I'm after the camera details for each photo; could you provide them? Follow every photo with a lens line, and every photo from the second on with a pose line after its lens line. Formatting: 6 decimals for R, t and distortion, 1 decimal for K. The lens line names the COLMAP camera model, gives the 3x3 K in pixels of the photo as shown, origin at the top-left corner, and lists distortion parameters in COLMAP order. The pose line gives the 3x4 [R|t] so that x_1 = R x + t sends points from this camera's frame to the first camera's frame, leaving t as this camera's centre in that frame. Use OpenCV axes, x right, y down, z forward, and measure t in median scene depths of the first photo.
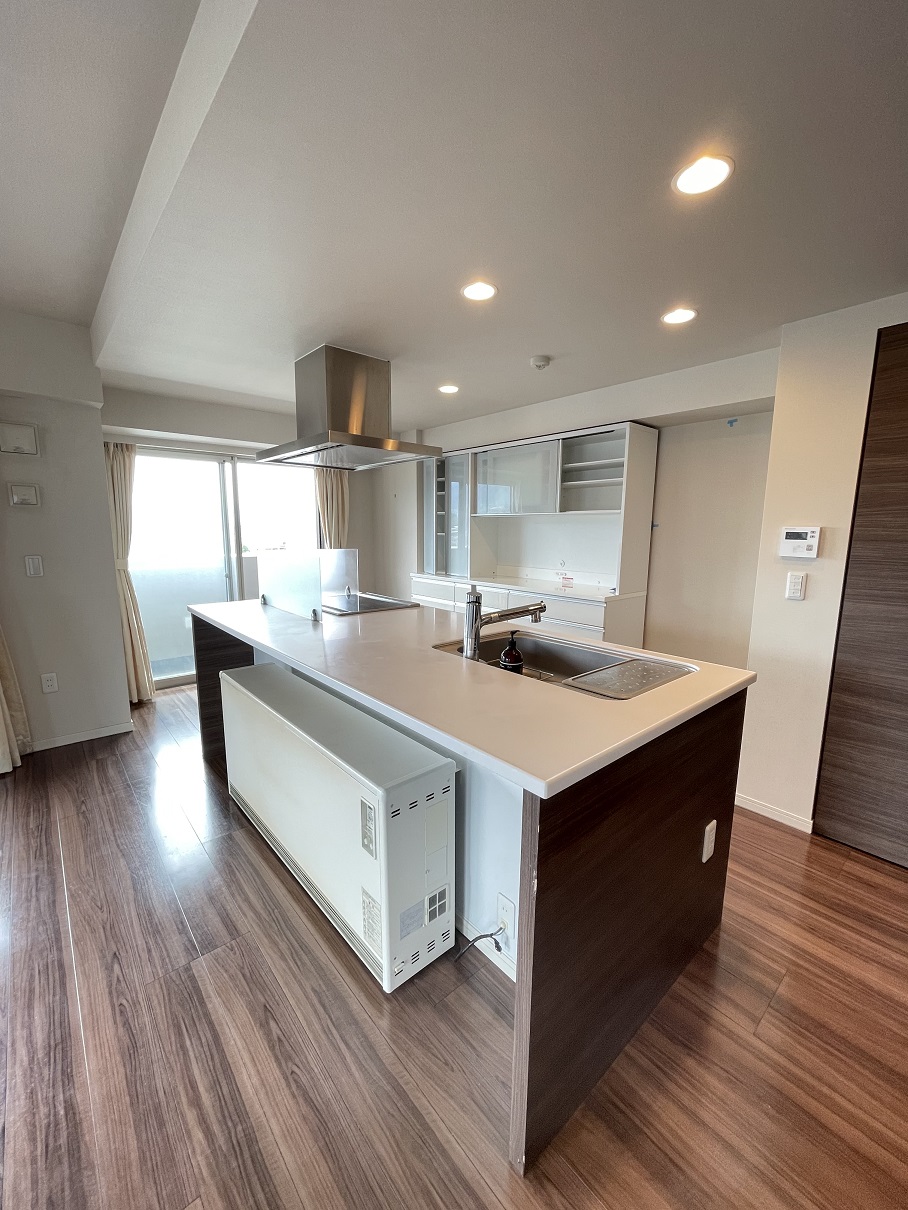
lens RADIAL K [[486.1, 0, 449.3], [0, 486.1, 608.1], [0, 0, 1]] dist [-0.017764, 0.001350]
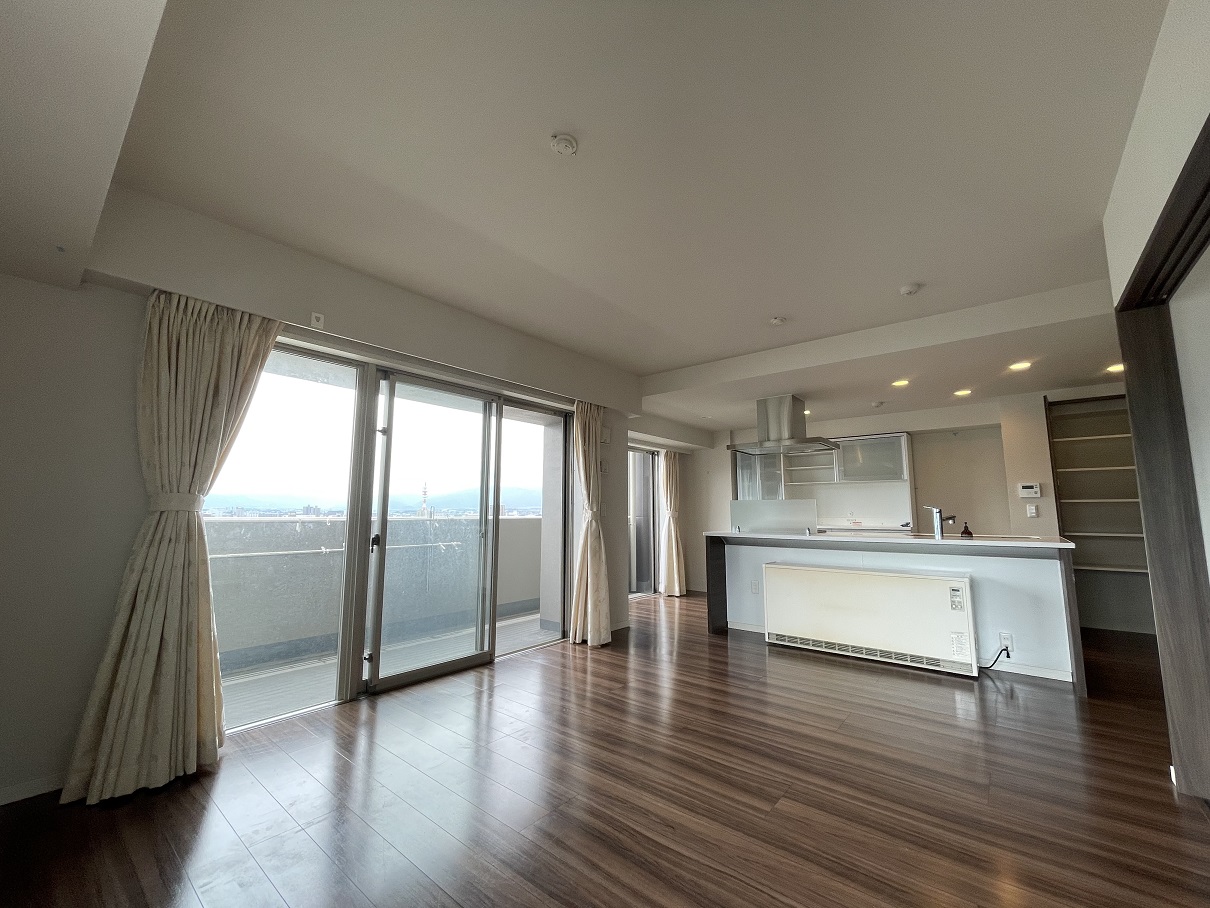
lens RADIAL K [[486.1, 0, 605.5], [0, 486.1, 451.2], [0, 0, 1]] dist [-0.017764, 0.001350]
pose [[0.984604, 0.017801, 0.173890, -1.529423], [0.032731, 0.958430, -0.283445, 0.243441], [-0.171707, 0.284773, 0.943091, -0.754220]]
